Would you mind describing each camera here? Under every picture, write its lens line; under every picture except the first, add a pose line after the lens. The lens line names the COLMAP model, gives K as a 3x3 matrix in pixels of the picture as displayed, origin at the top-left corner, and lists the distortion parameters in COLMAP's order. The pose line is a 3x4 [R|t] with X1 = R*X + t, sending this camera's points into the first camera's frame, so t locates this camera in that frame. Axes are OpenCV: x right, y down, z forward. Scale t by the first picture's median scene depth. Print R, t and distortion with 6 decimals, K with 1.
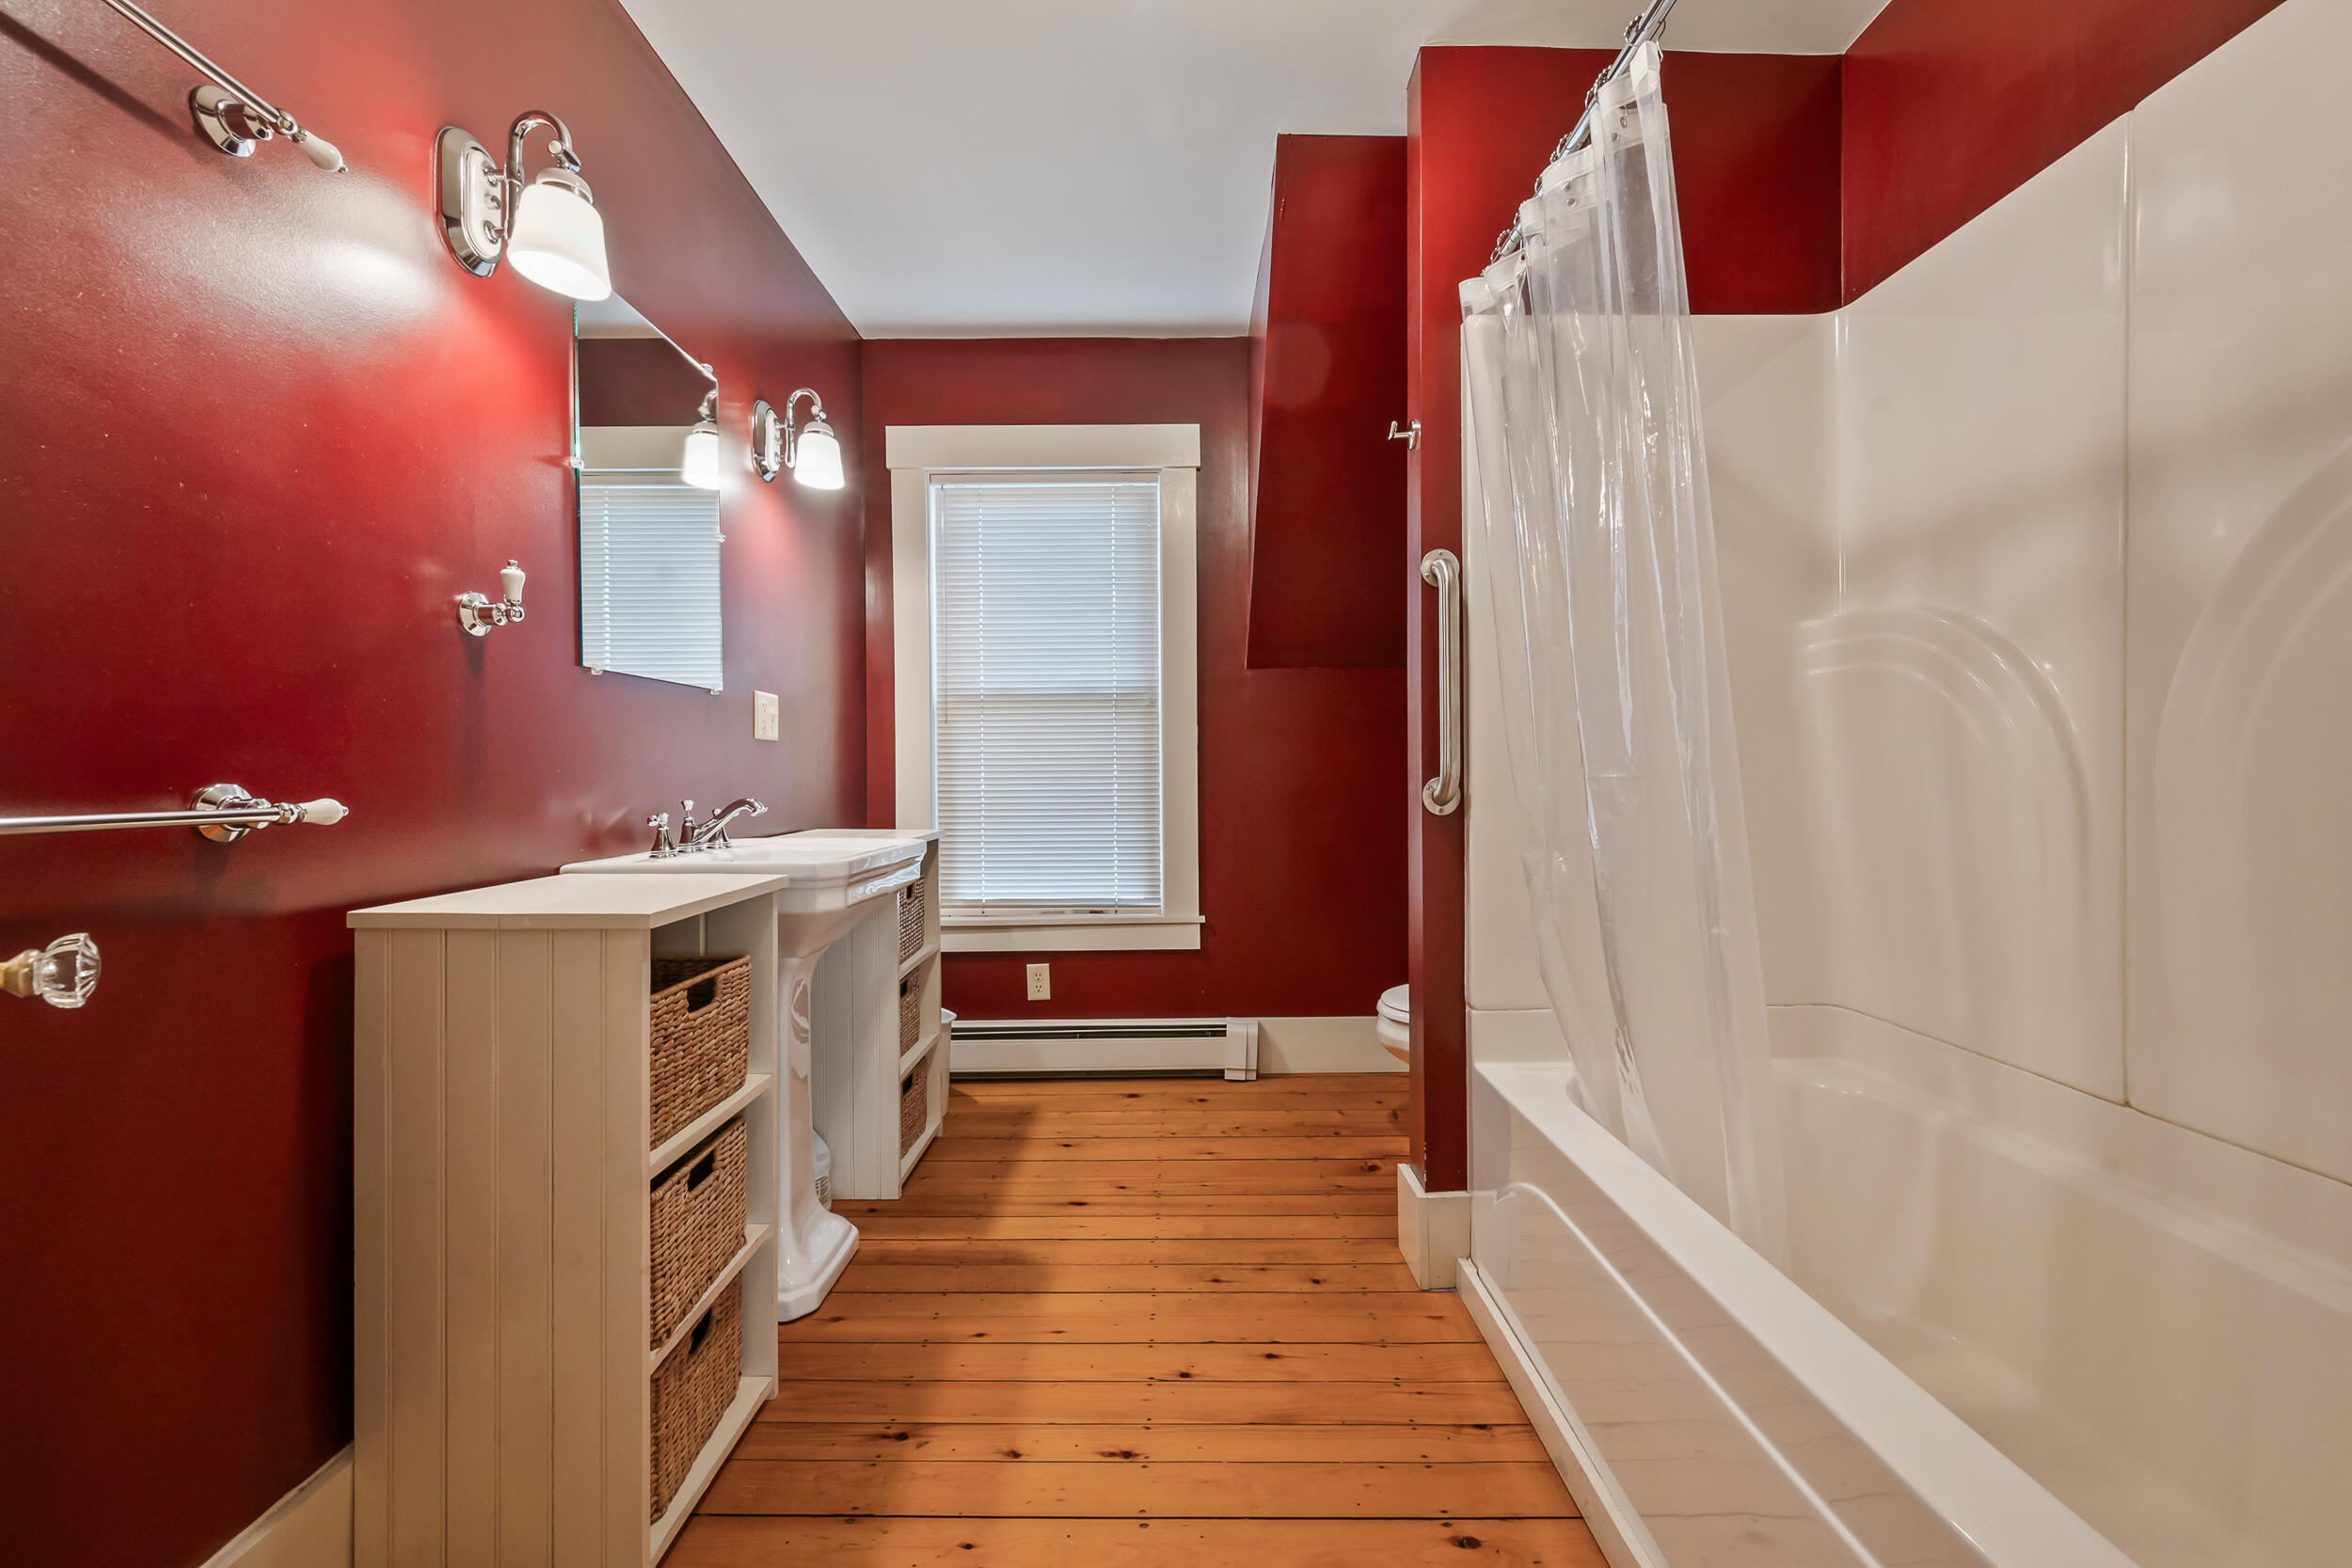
lens RADIAL K [[929.0, 0, 1184.9], [0, 929.0, 763.1], [0, 0, 1]] dist [0.000918, -0.000133]
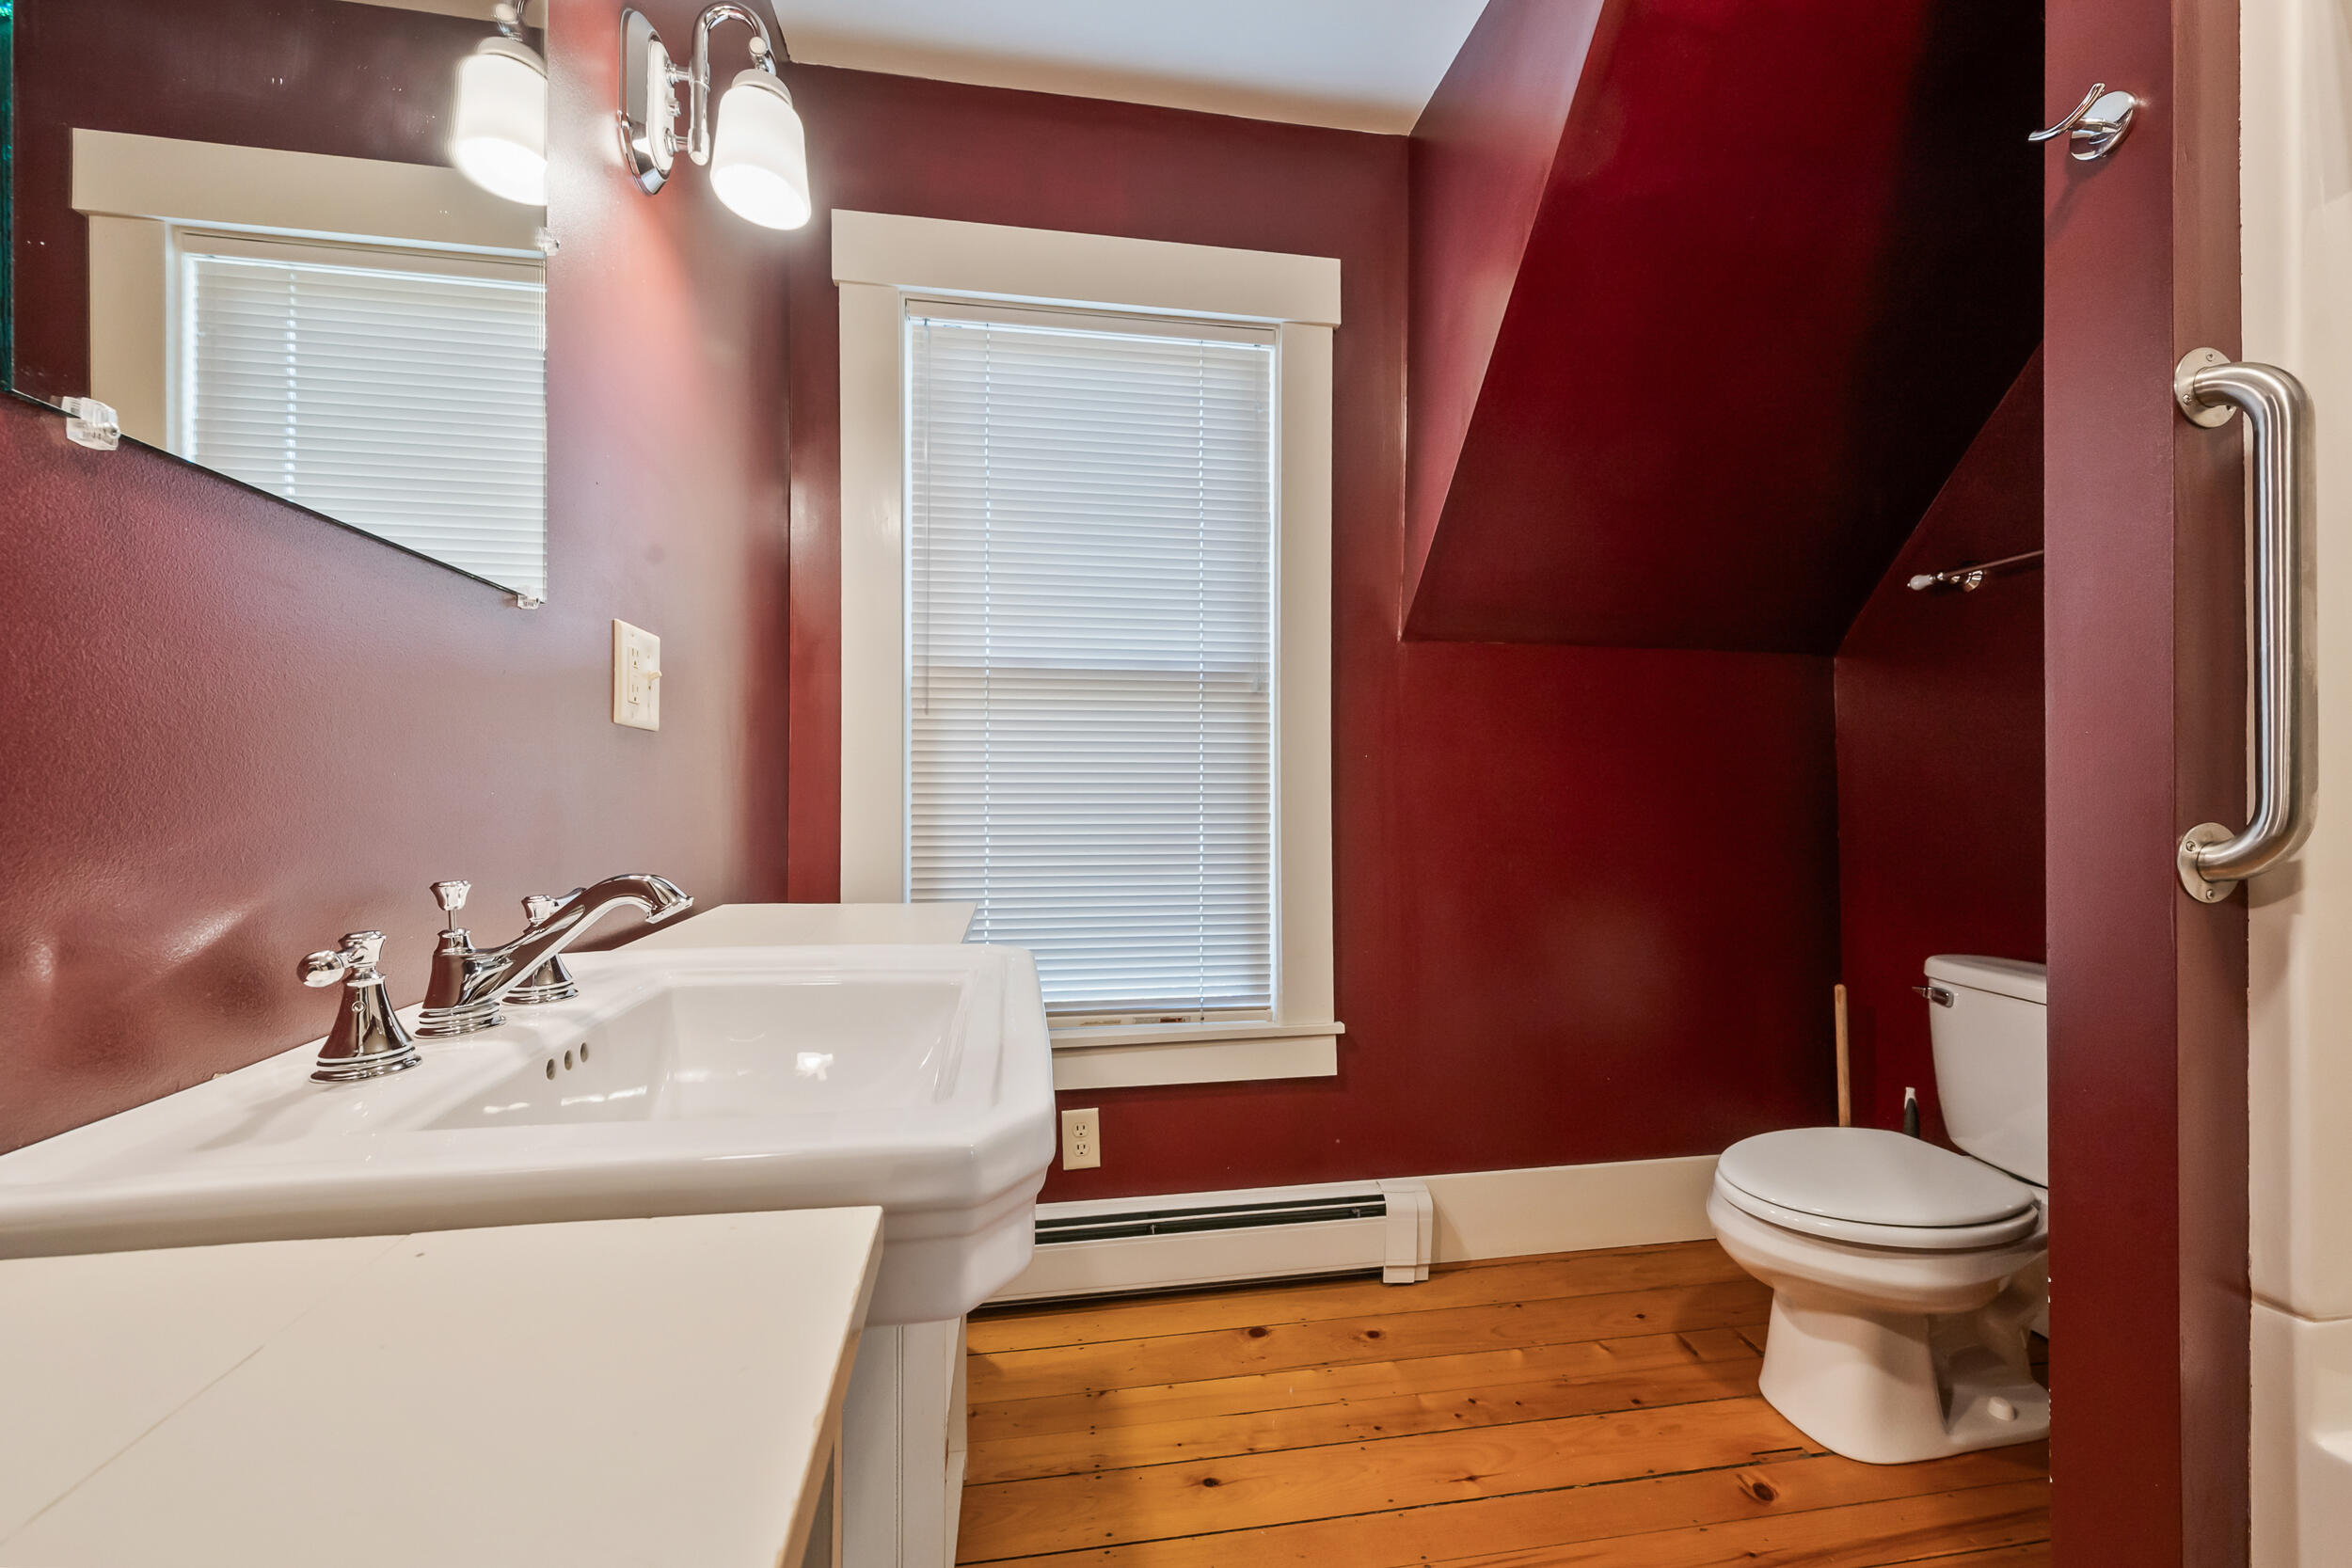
lens RADIAL K [[941.4, 0, 1171.3], [0, 941.4, 774.5], [0, 0, 1]] dist [-0.002913, 0.000125]
pose [[0.986302, 0.011656, 0.164538, -0.209154], [-0.010360, 0.999908, -0.008731, 0.000203], [-0.164625, 0.006907, 0.986332, 0.387840]]
